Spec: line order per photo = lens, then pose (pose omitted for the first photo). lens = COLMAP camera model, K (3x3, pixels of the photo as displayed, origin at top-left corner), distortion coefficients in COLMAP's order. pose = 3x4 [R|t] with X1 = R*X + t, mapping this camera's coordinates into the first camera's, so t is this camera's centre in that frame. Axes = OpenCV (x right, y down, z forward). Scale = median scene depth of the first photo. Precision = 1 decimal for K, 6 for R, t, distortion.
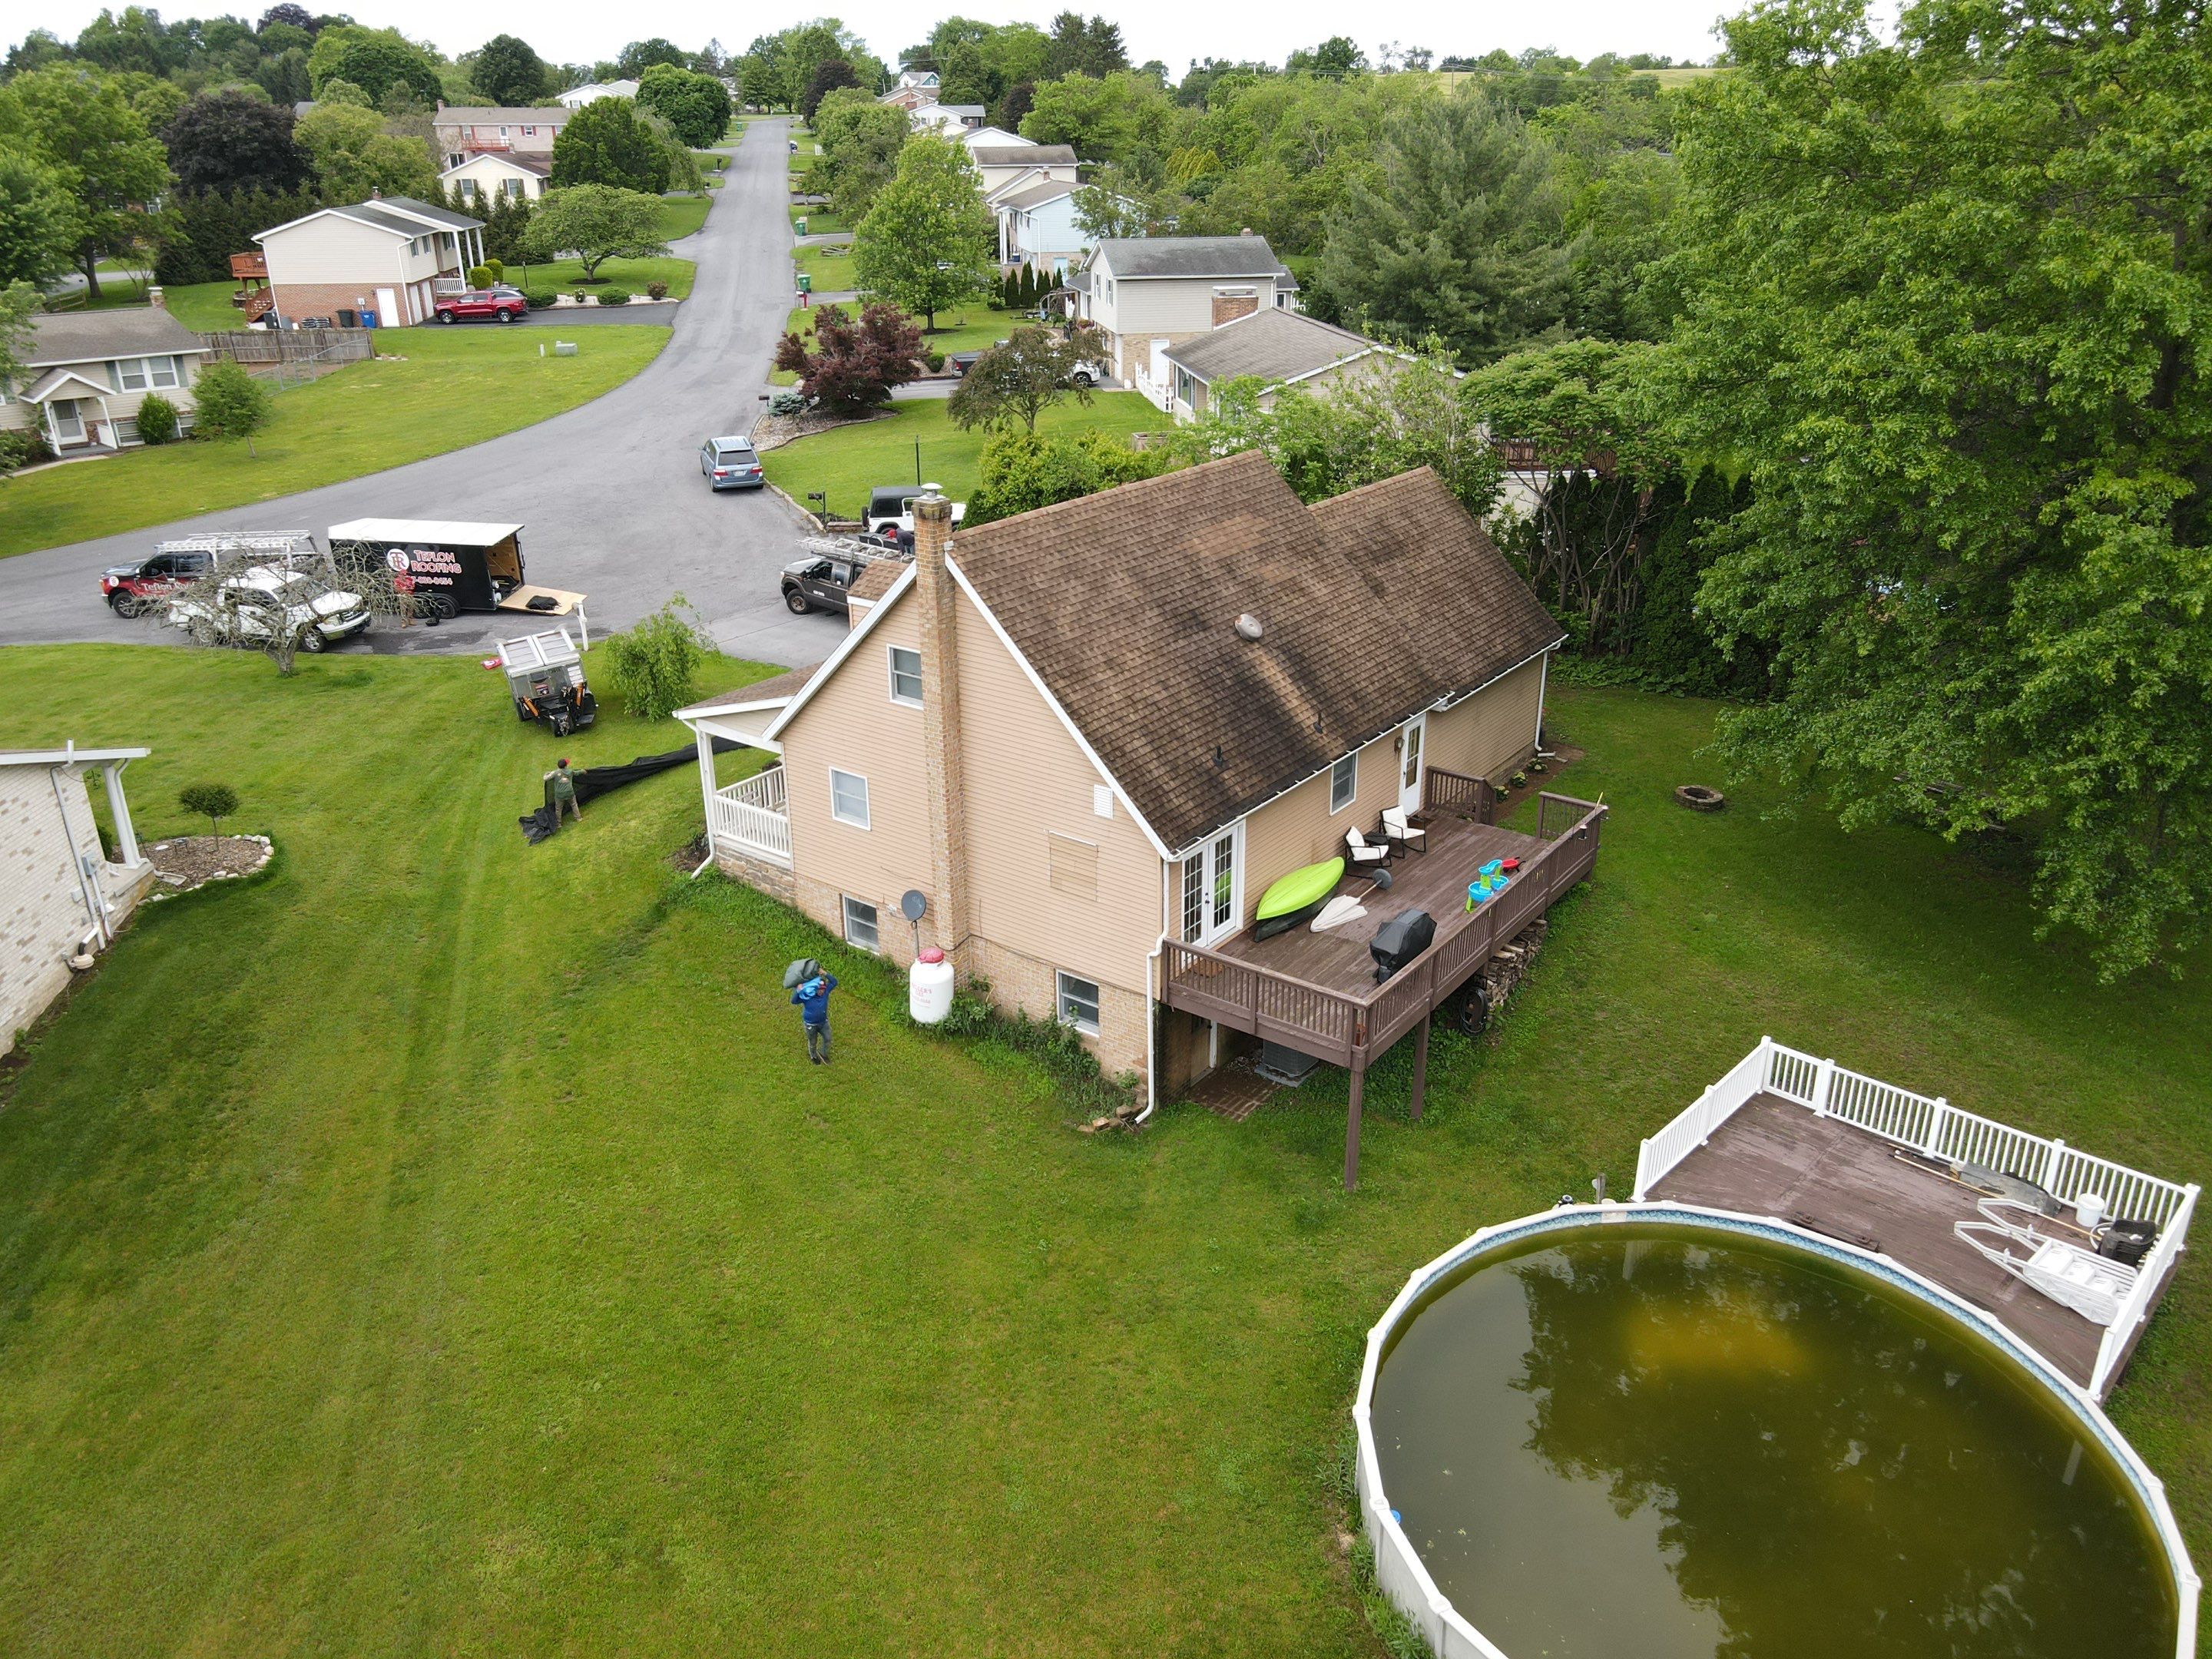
lens RADIAL K [[1633.0, 0, 1108.5], [0, 1633.0, 823.0], [0, 0, 1]] dist [0.012018, 0.001720]
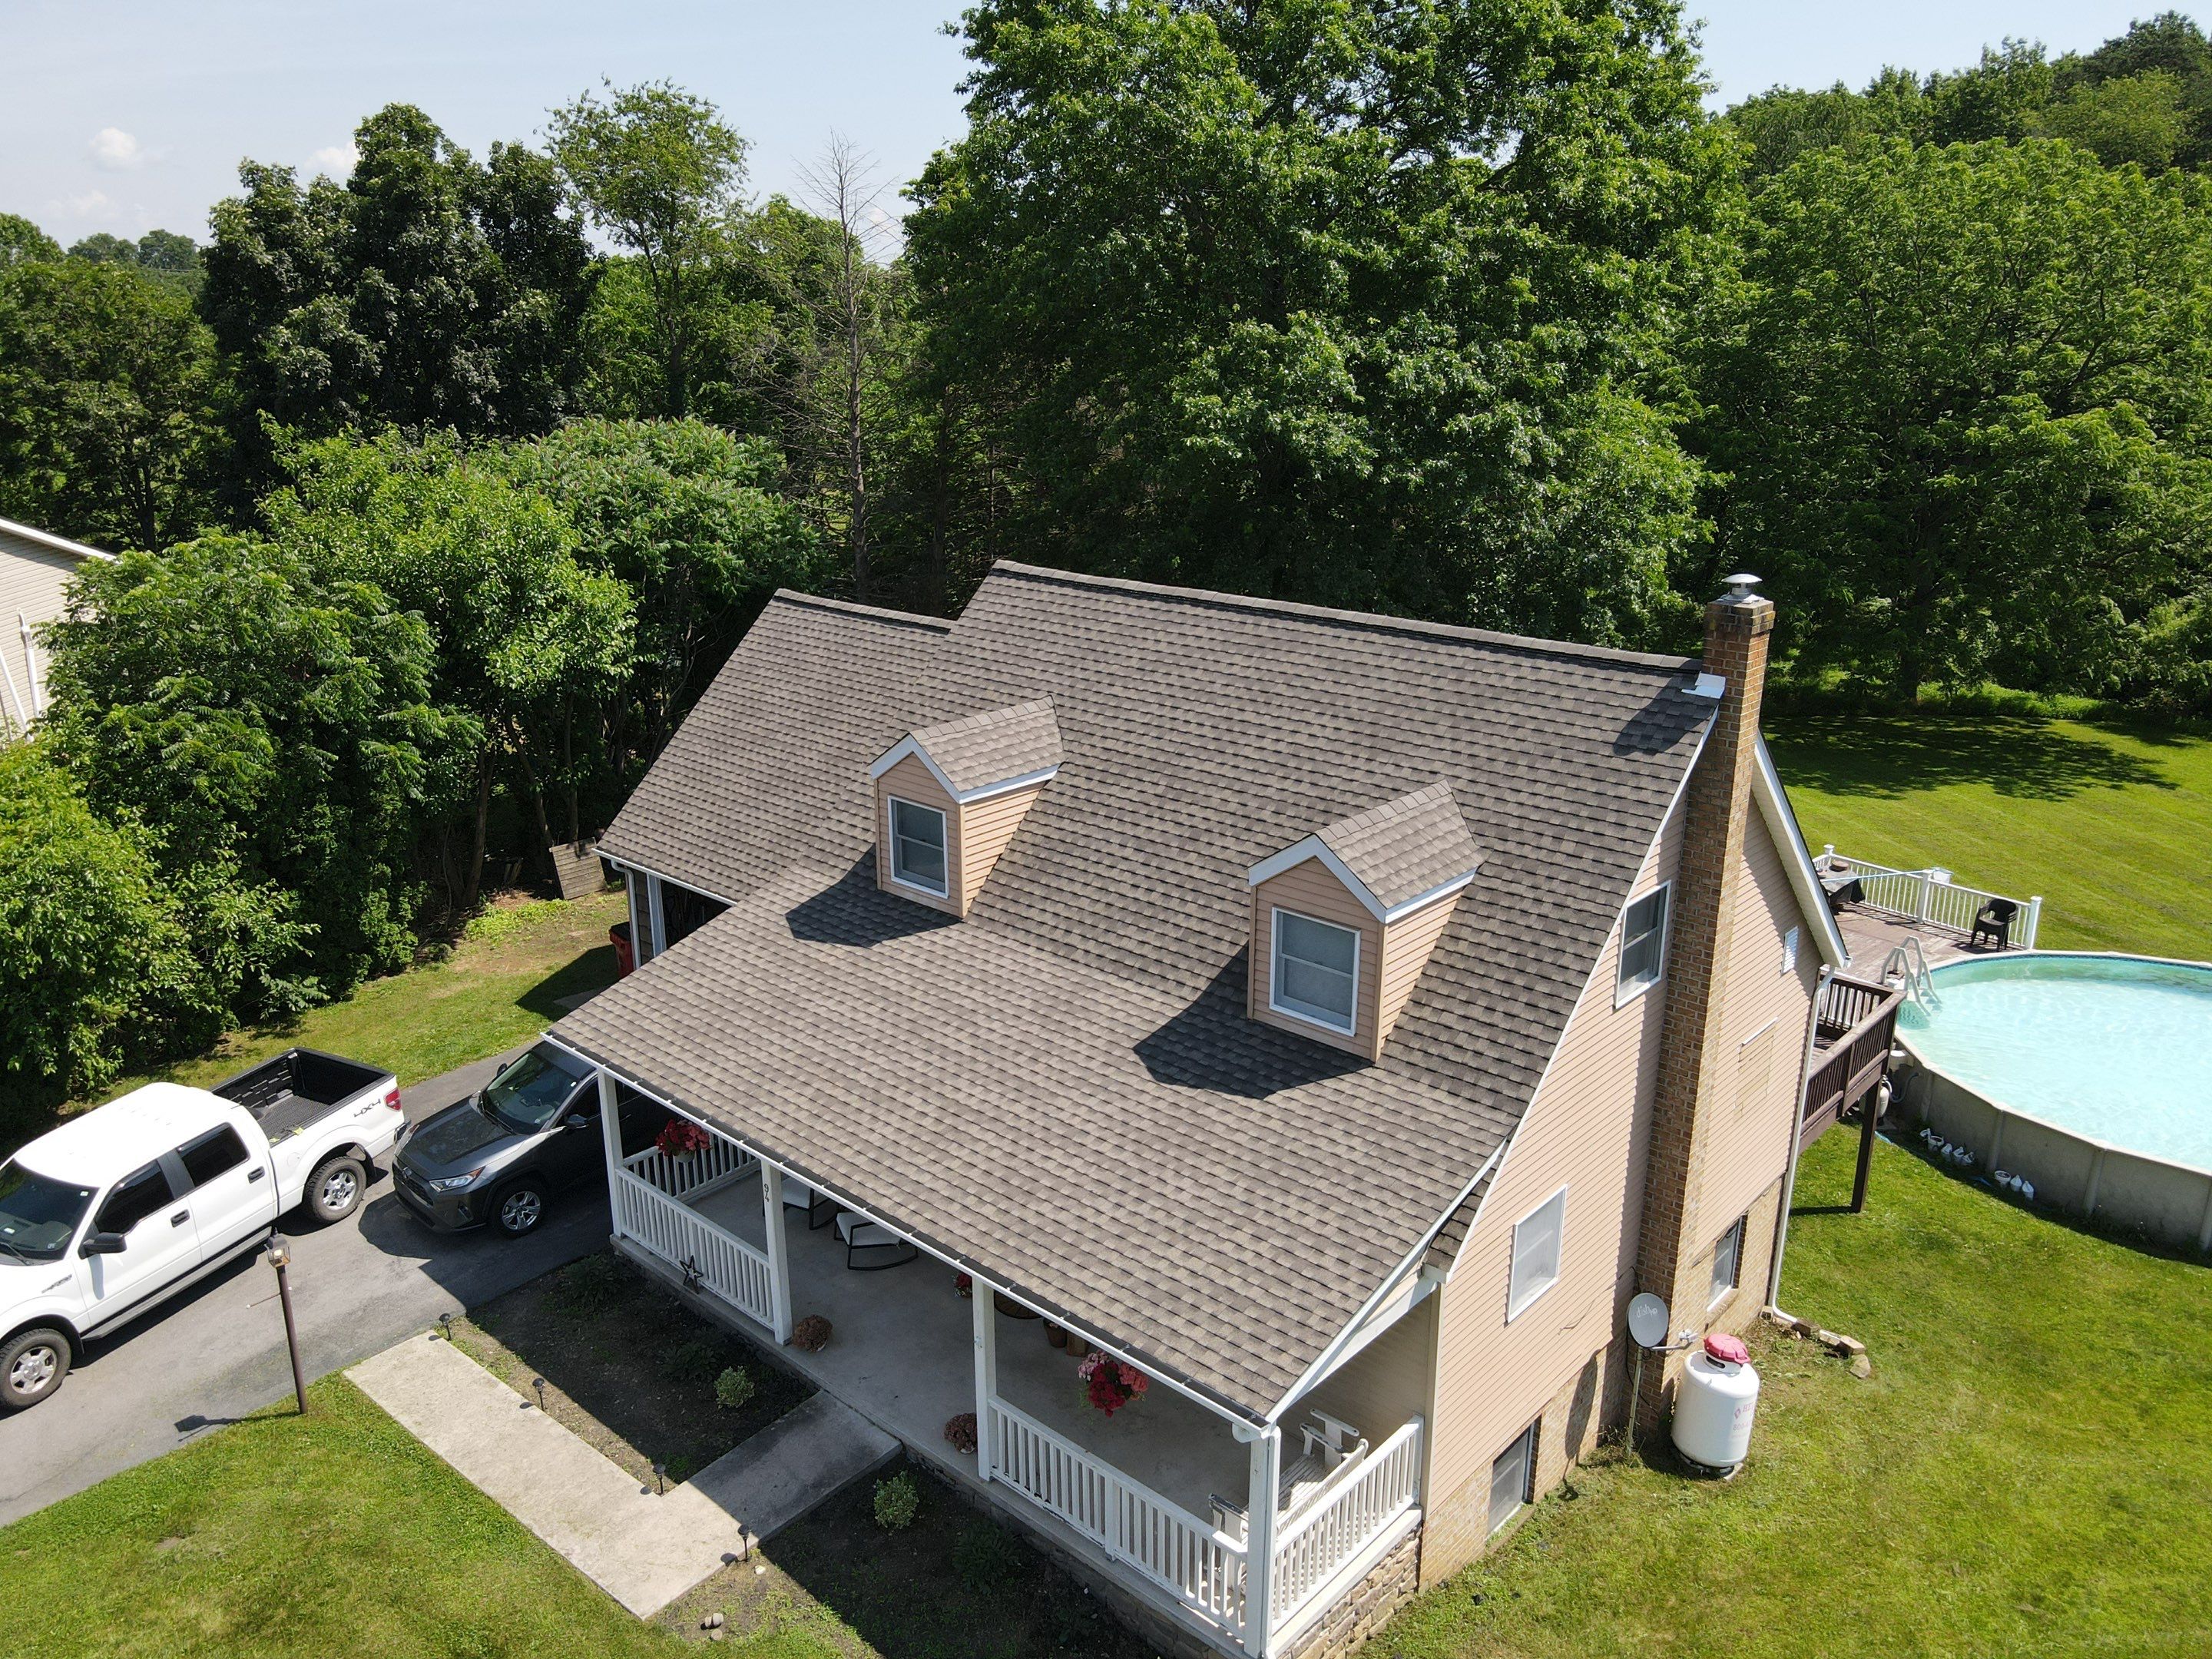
lens RADIAL K [[1639.5, 0, 1102.4], [0, 1639.5, 823.7], [0, 0, 1]] dist [-0.014134, 0.048691]
pose [[0.105210, -0.295954, 0.949390, -0.375973], [0.385236, 0.892274, 0.235458, -0.186967], [-0.916801, 0.340966, 0.207888, 0.586750]]
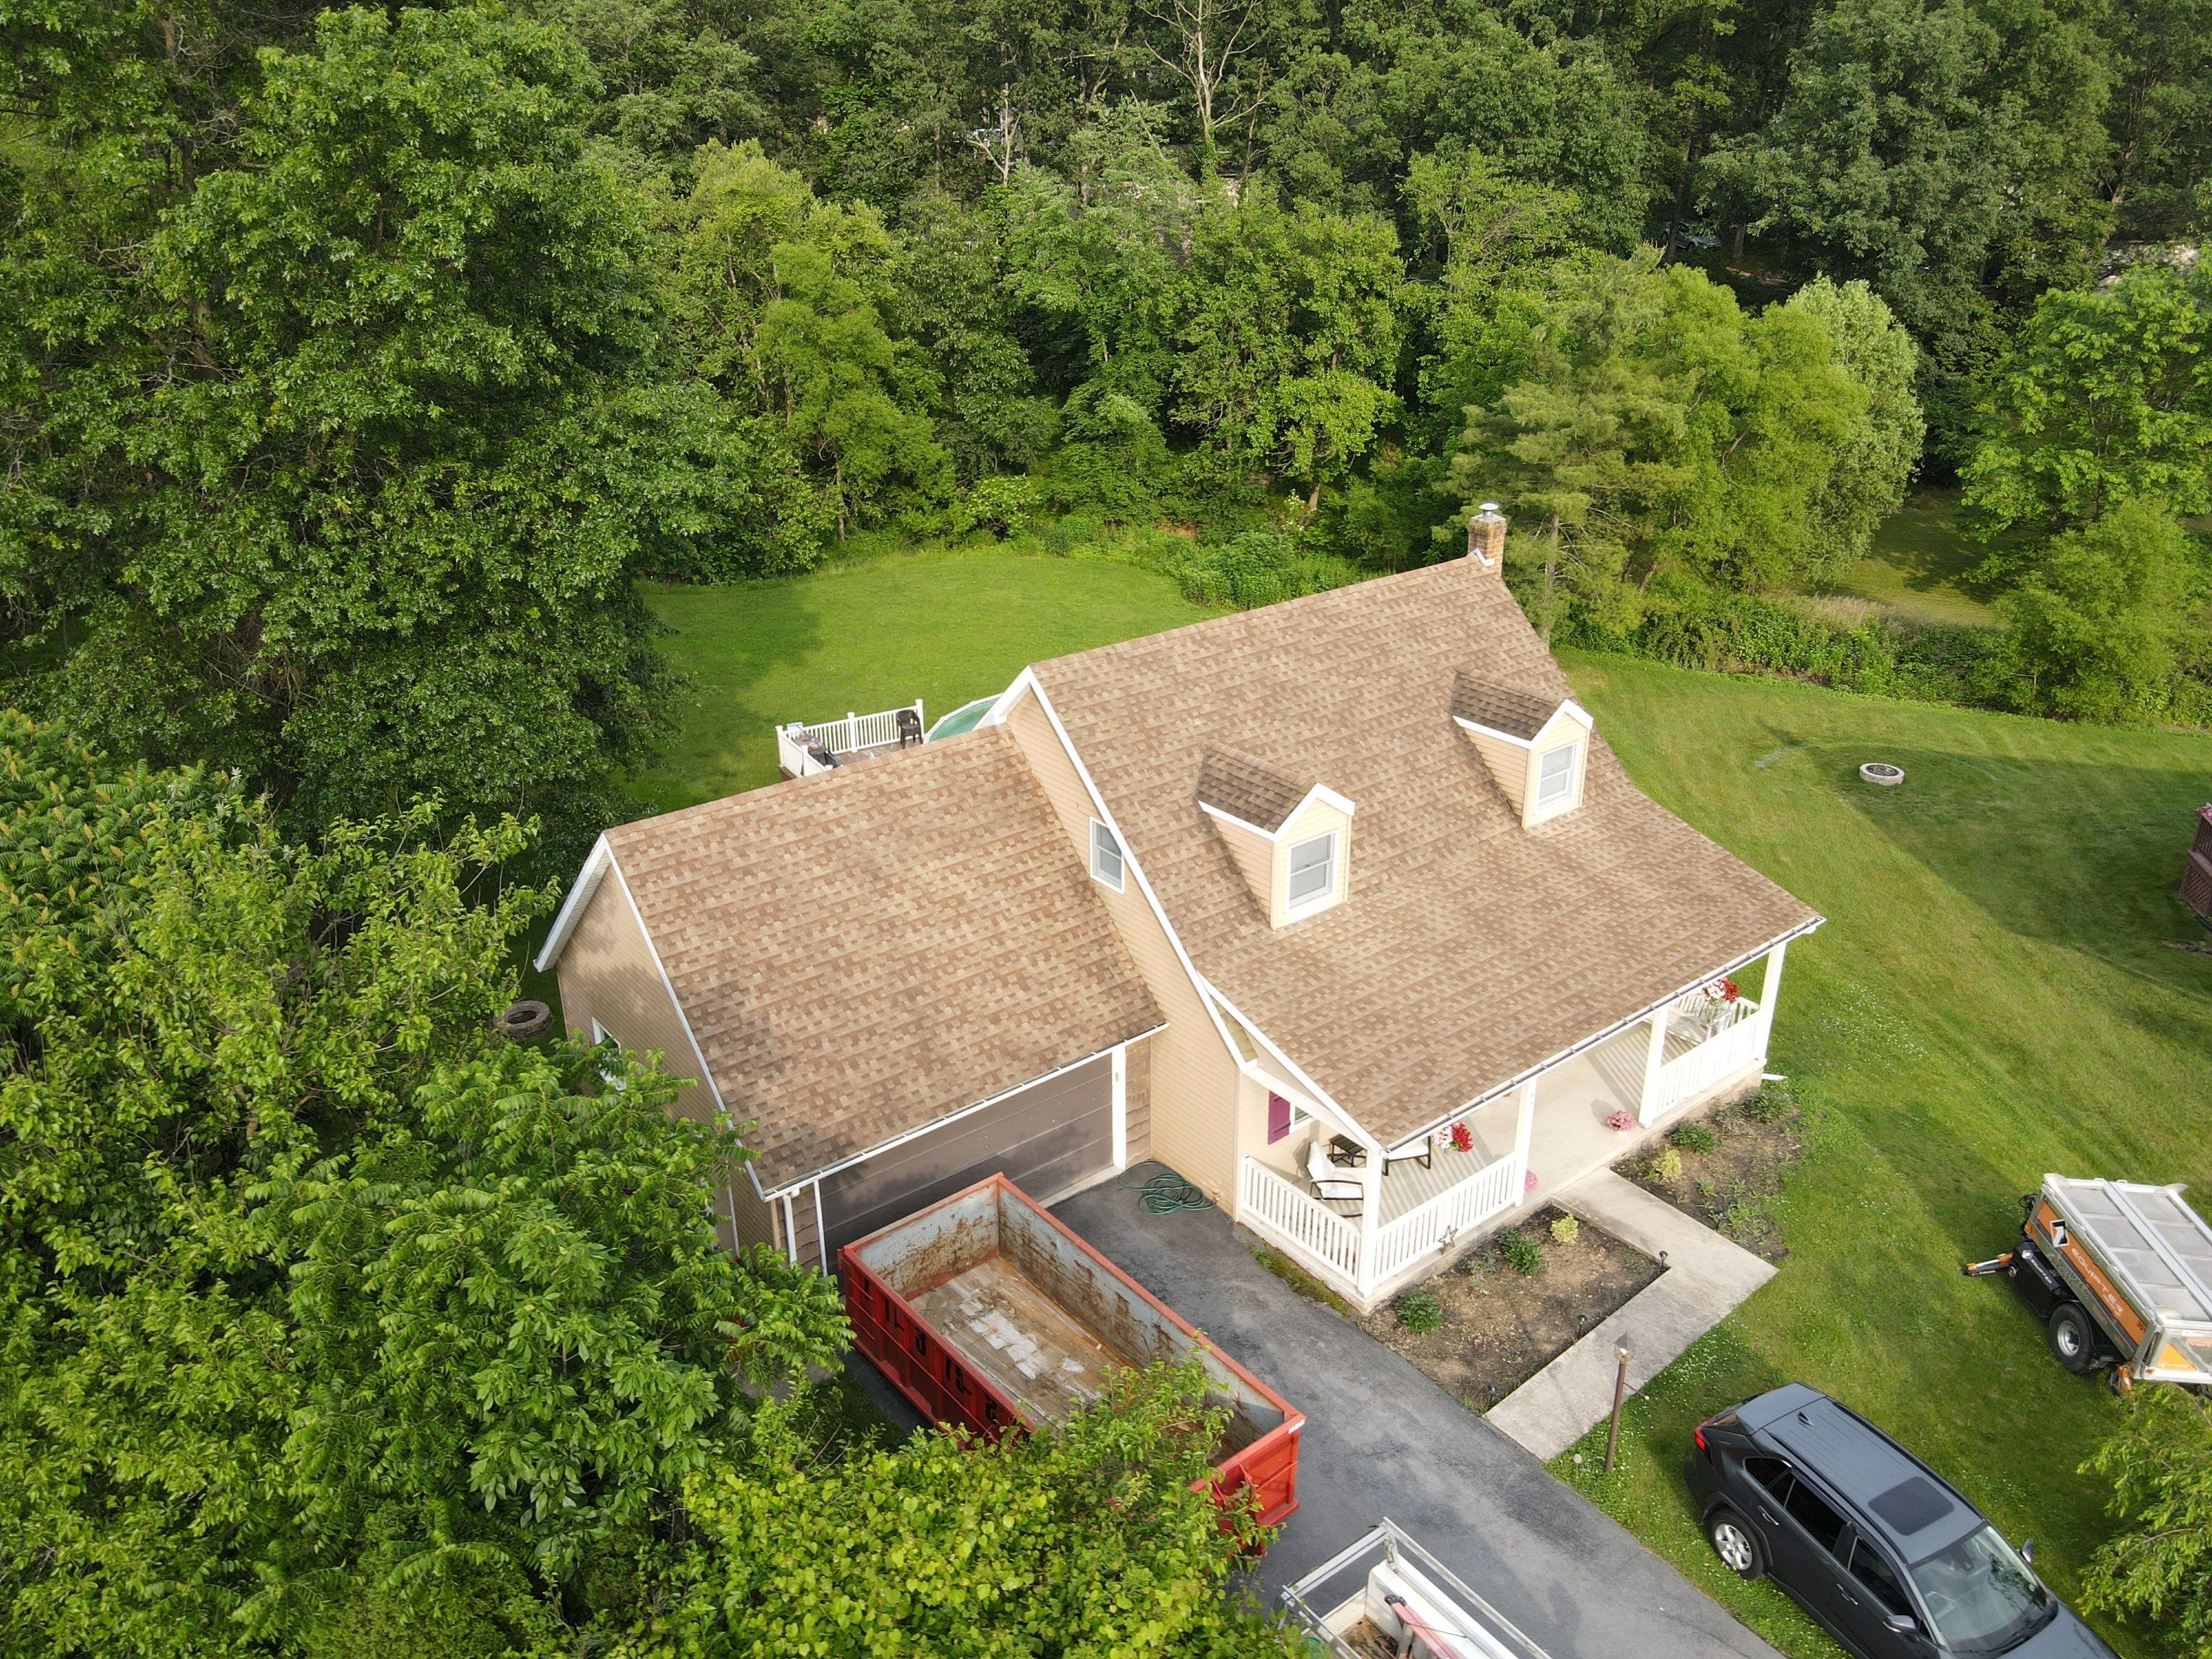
lens RADIAL K [[1639.5, 0, 1102.4], [0, 1639.5, 823.7], [0, 0, 1]] dist [-0.014134, 0.048691]
pose [[-0.964701, -0.093053, 0.246361, -0.077109], [0.113153, 0.698274, 0.706830, -0.454570], [-0.237801, 0.709756, -0.663096, 1.020141]]
